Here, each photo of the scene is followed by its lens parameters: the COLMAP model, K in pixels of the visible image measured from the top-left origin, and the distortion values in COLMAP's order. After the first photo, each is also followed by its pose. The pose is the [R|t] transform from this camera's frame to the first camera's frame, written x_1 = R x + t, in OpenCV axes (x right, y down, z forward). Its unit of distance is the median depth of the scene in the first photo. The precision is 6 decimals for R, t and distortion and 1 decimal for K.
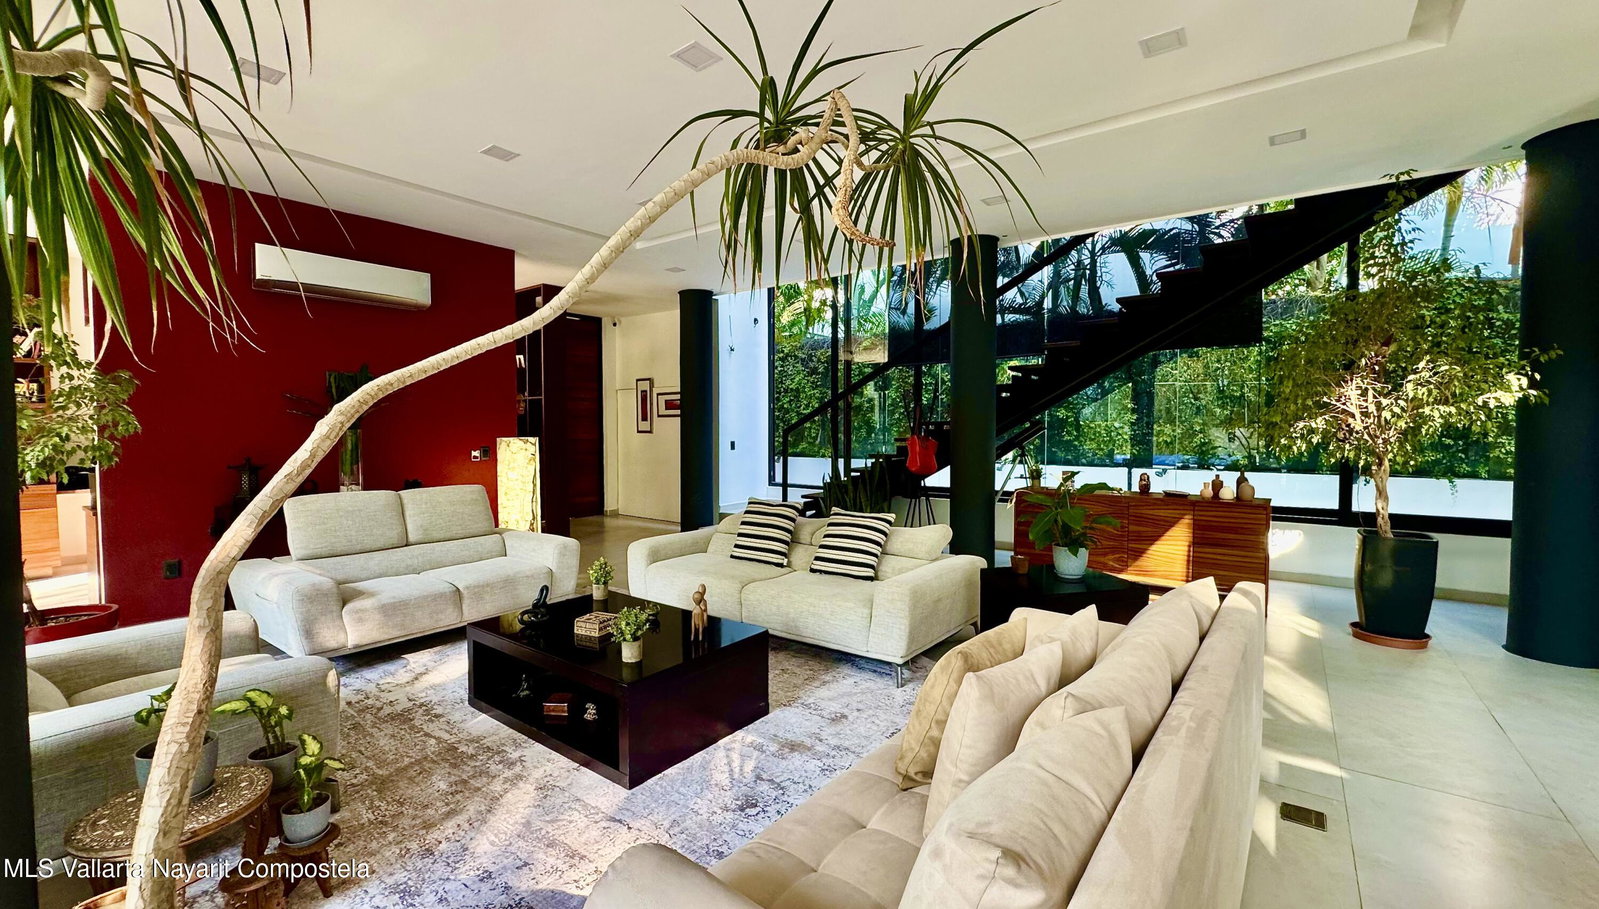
lens RADIAL K [[650.8, 0, 807.9], [0, 650.8, 452.9], [0, 0, 1]] dist [-0.002813, 0.000283]
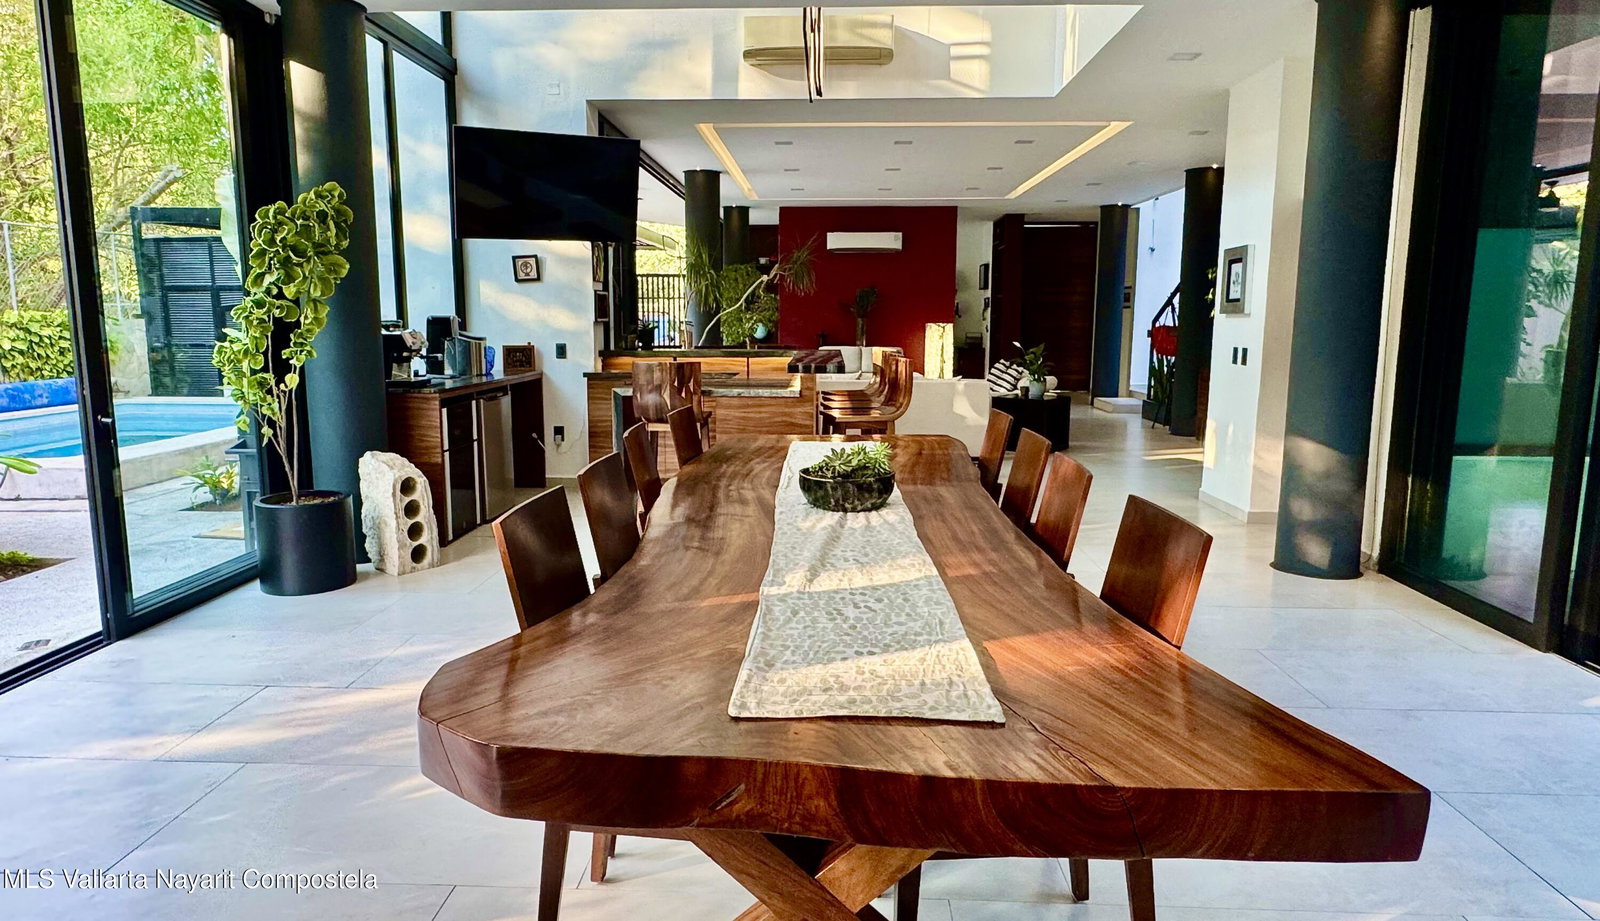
lens RADIAL K [[943.6, 0, 783.3], [0, 943.6, 457.0], [0, 0, 1]] dist [-0.003584, 0.002397]
pose [[0.547385, 0.126915, -0.827202, 1.960693], [-0.034465, 0.991014, 0.129242, 0.024919], [0.836171, -0.042236, 0.546840, -0.984680]]
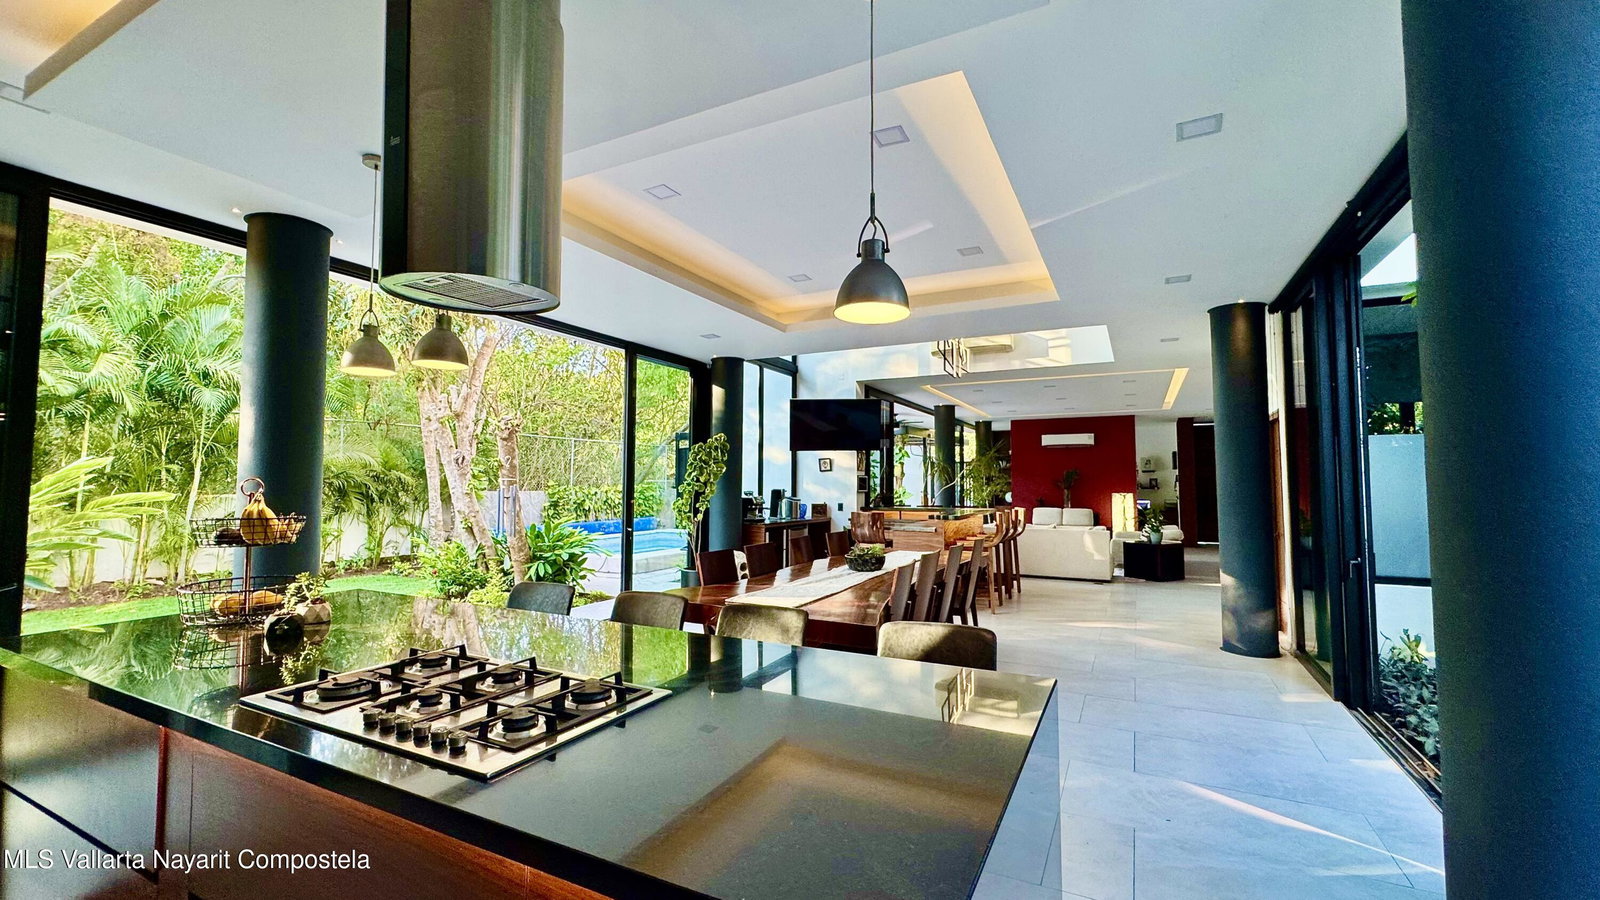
lens RADIAL K [[644.2, 0, 794.7], [0, 644.2, 440.0], [0, 0, 1]] dist [-0.003298, 0.000304]
pose [[0.148946, -0.067967, -0.986507, 2.528609], [-0.039892, 0.996410, -0.074672, 0.010631], [0.988040, 0.050476, 0.145699, -0.865516]]
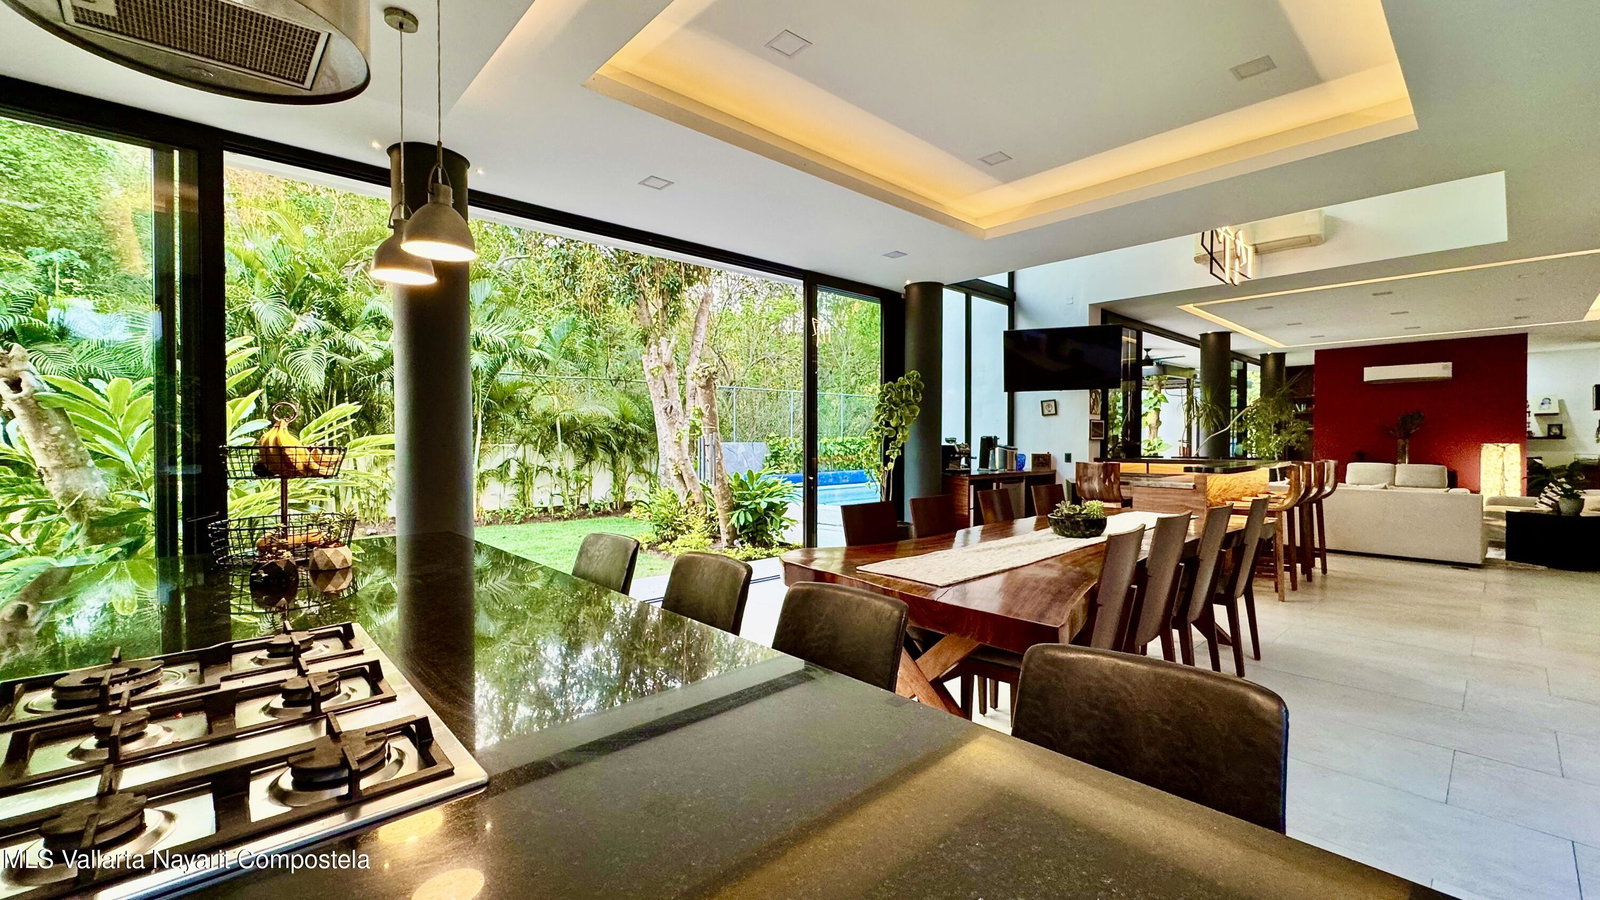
lens RADIAL K [[644.2, 0, 803.7], [0, 644.2, 444.2], [0, 0, 1]] dist [-0.003298, 0.000304]
pose [[-0.193789, 0.007544, -0.981014, 2.304342], [-0.036886, 0.999207, 0.014970, 0.031090], [0.980350, 0.039087, -0.193357, -0.758370]]
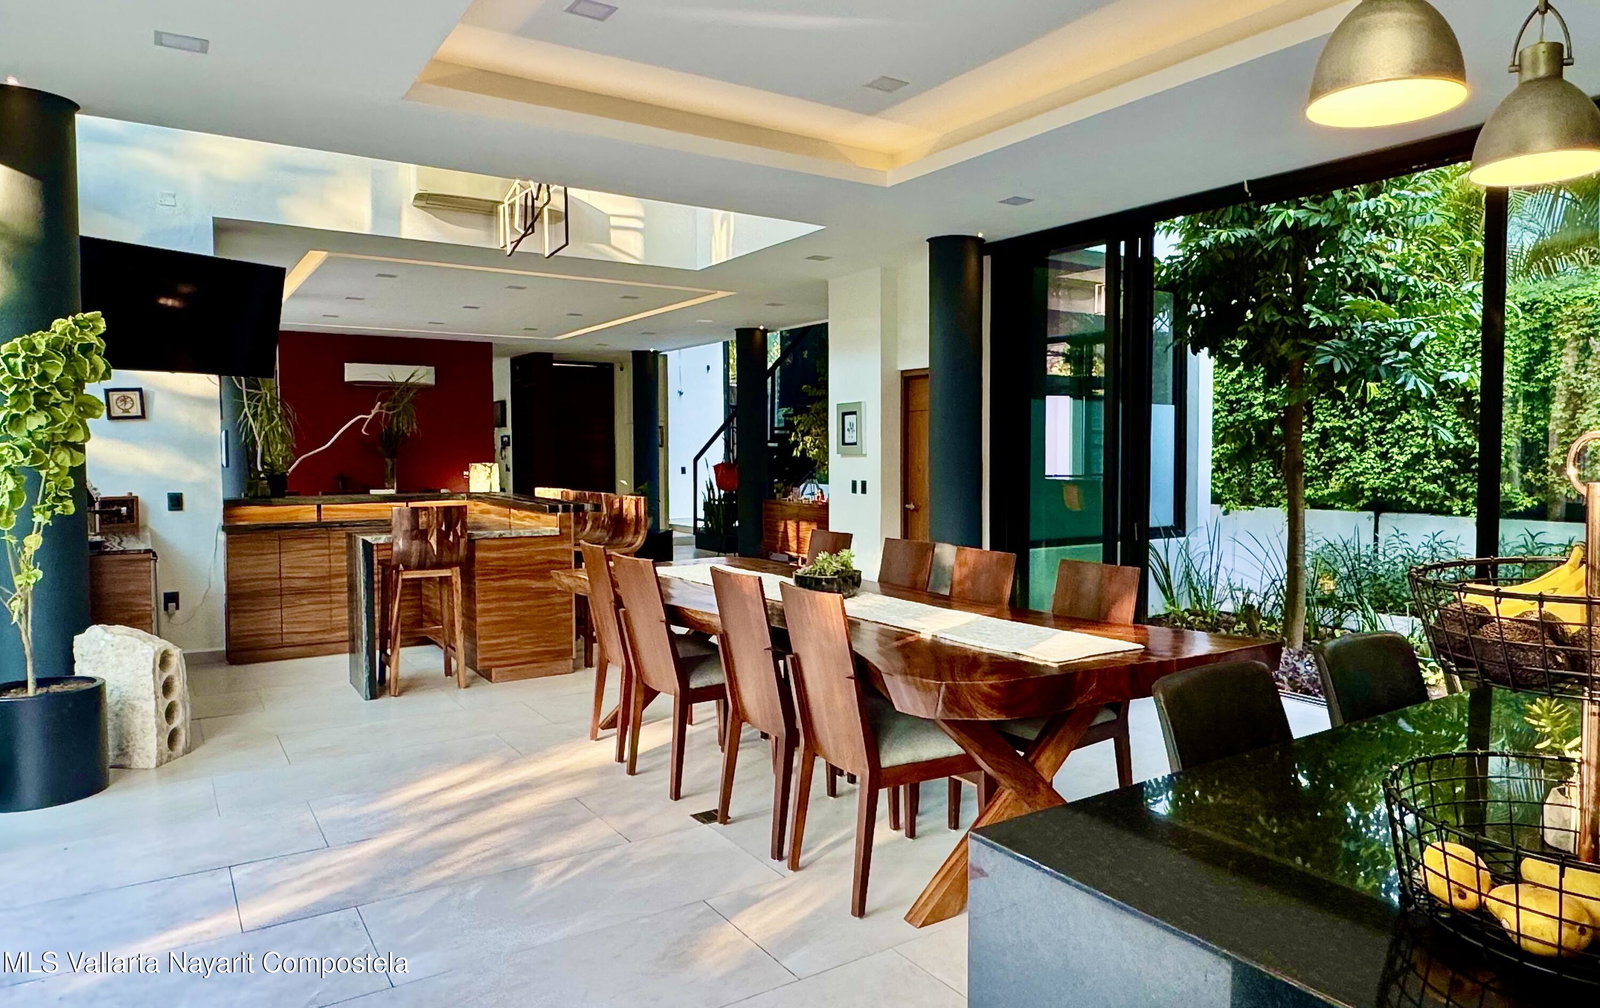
lens RADIAL K [[1043.9, 0, 883.7], [0, 1043.9, 489.9], [0, 0, 1]] dist [-0.001195, 0.001099]
pose [[0.948373, 0.011264, -0.316956, 1.811908], [-0.011370, 0.999934, 0.001516, 0.037094], [0.316953, 0.002166, 0.948439, -1.572189]]
